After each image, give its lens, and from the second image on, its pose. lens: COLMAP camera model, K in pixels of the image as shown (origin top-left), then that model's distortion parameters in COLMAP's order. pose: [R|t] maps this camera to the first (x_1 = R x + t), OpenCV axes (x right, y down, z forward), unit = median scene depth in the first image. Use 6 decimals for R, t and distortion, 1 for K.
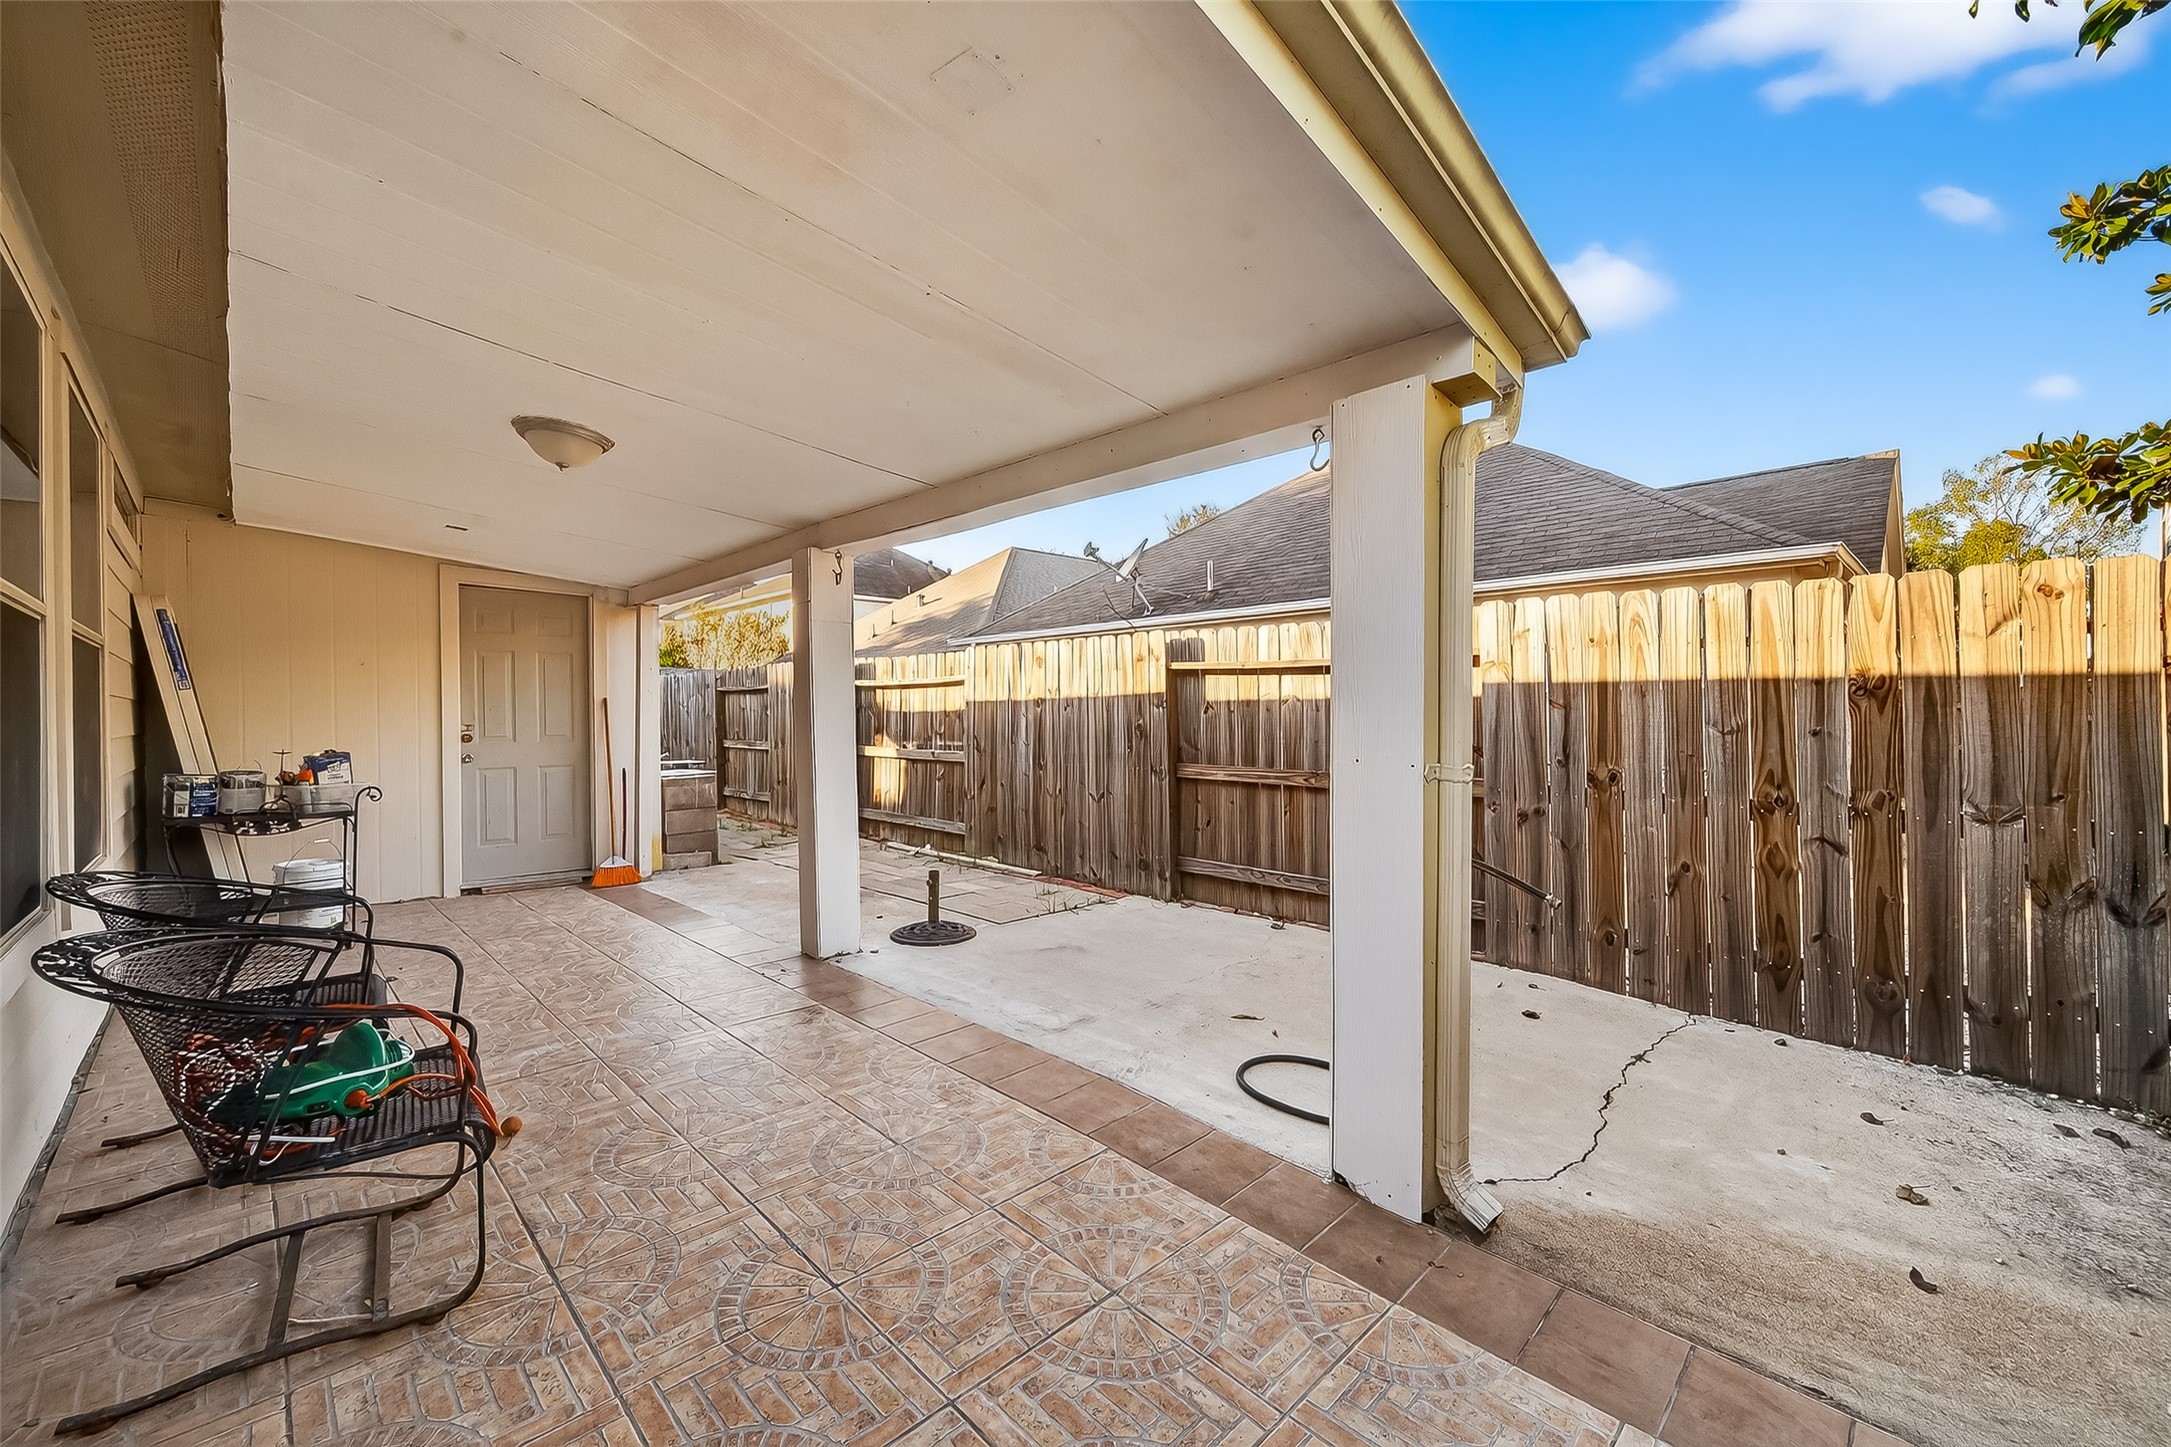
lens RADIAL K [[871.5, 0, 1084.9], [0, 871.5, 708.9], [0, 0, 1]] dist [0.003045, -0.000228]
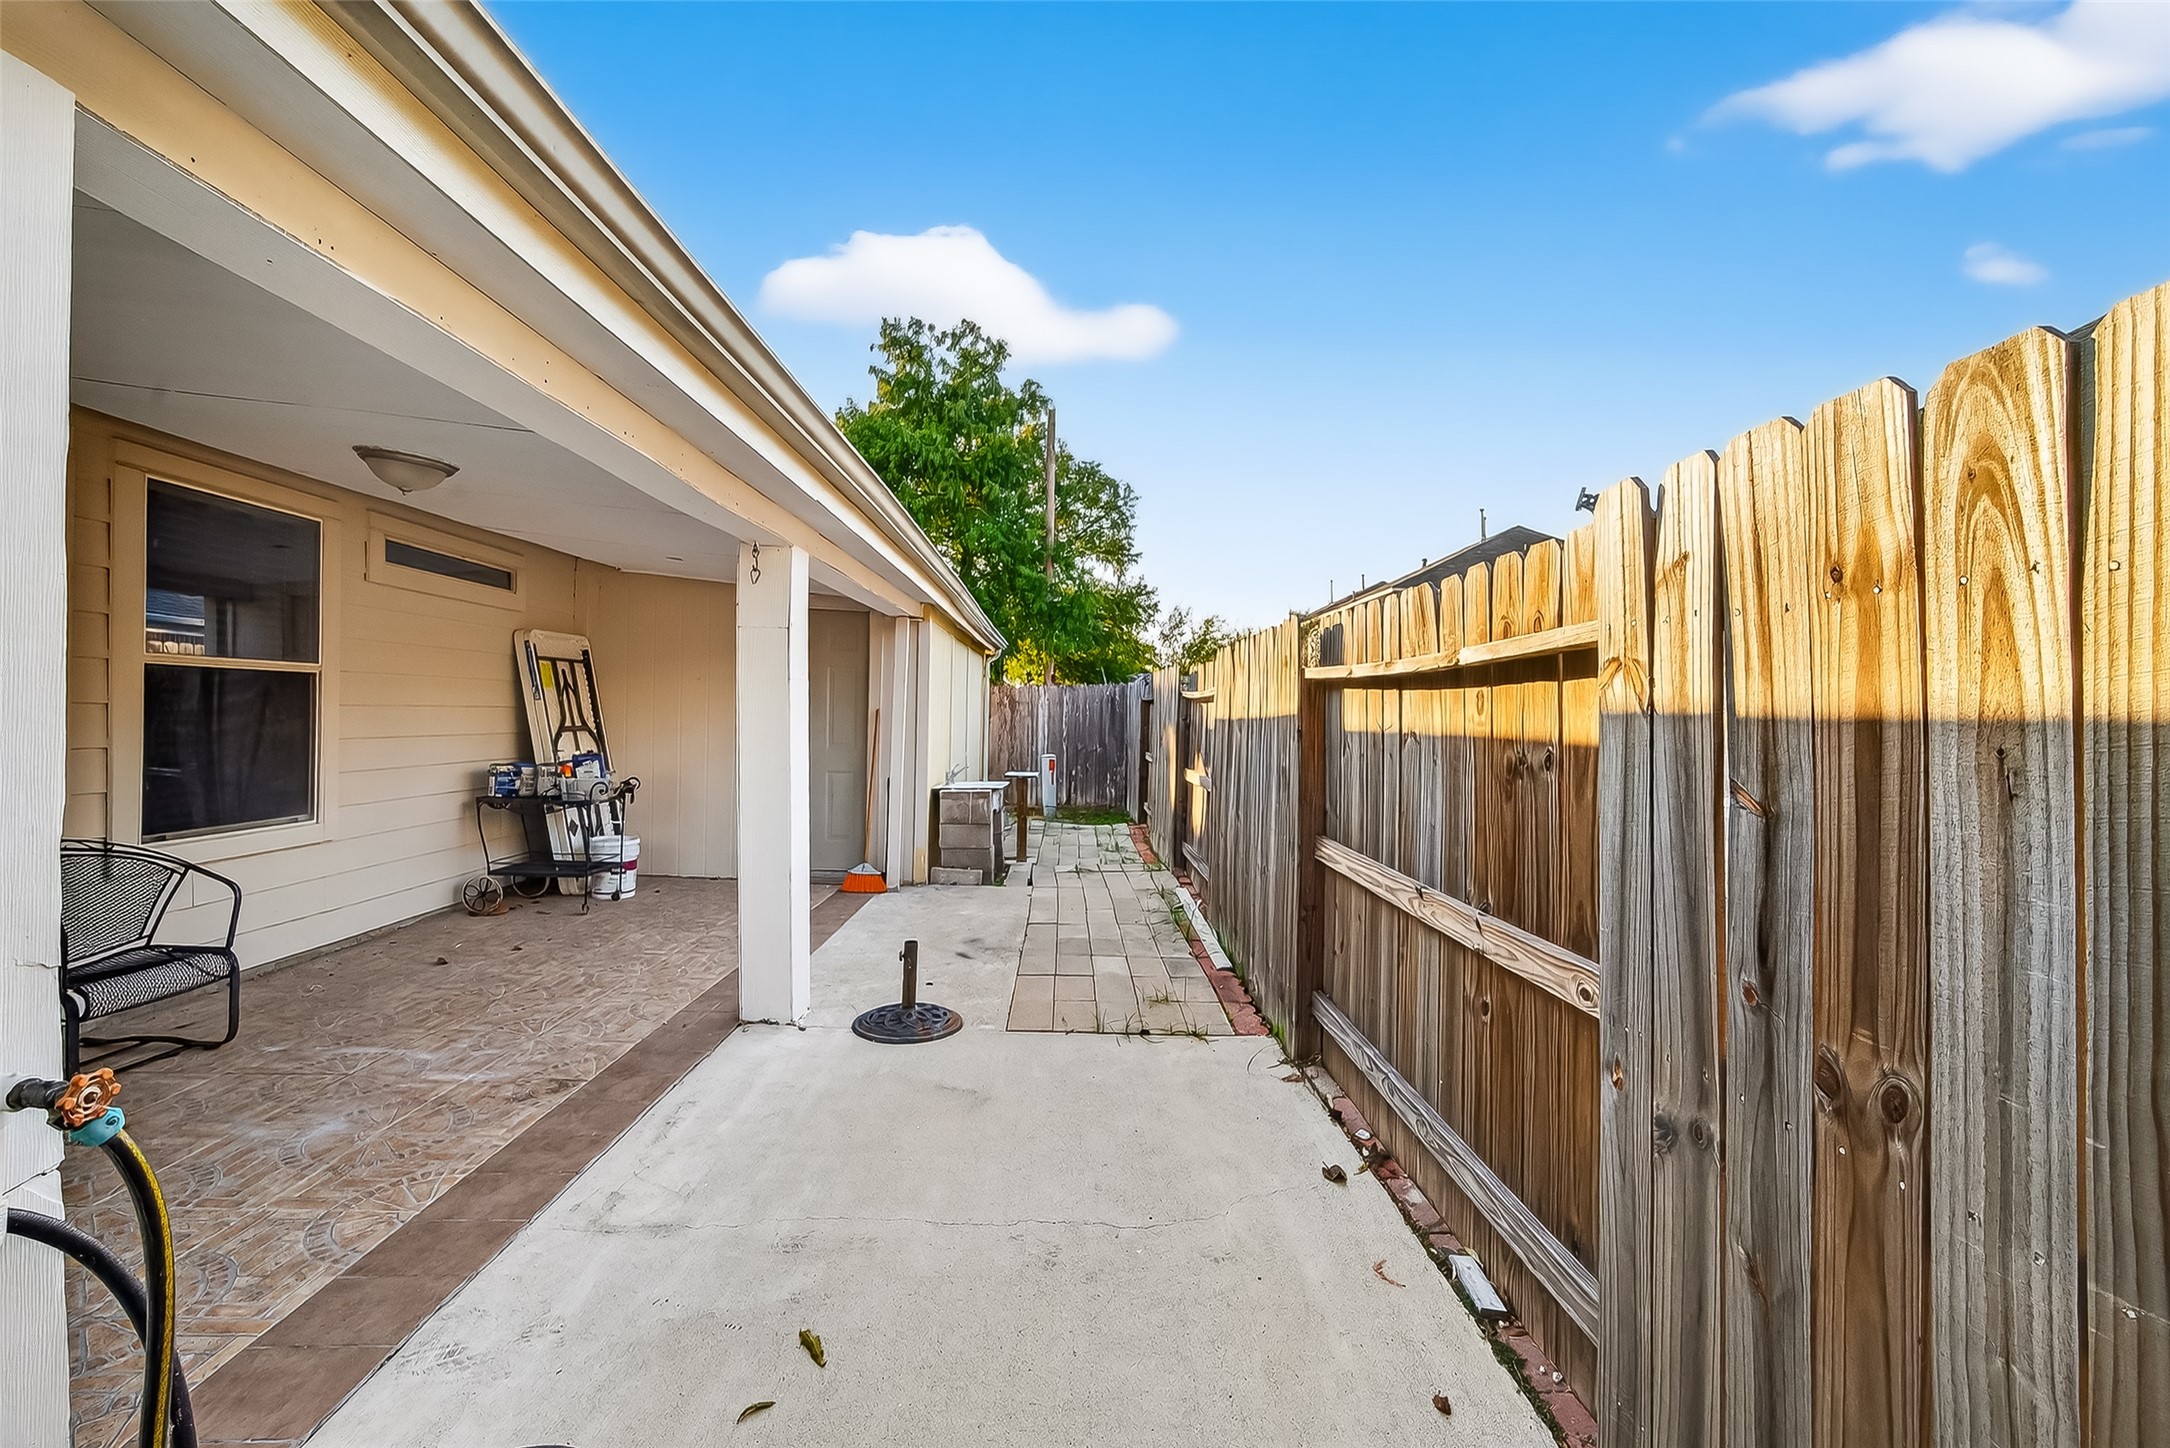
lens RADIAL K [[907.9, 0, 1086.1], [0, 907.9, 716.7], [0, 0, 1]] dist [0.002618, -0.000228]
pose [[0.732513, 0.022492, -0.680381, 0.571609], [-0.021779, 0.999717, 0.009601, -0.029946], [0.680404, 0.007785, 0.732795, 0.602657]]
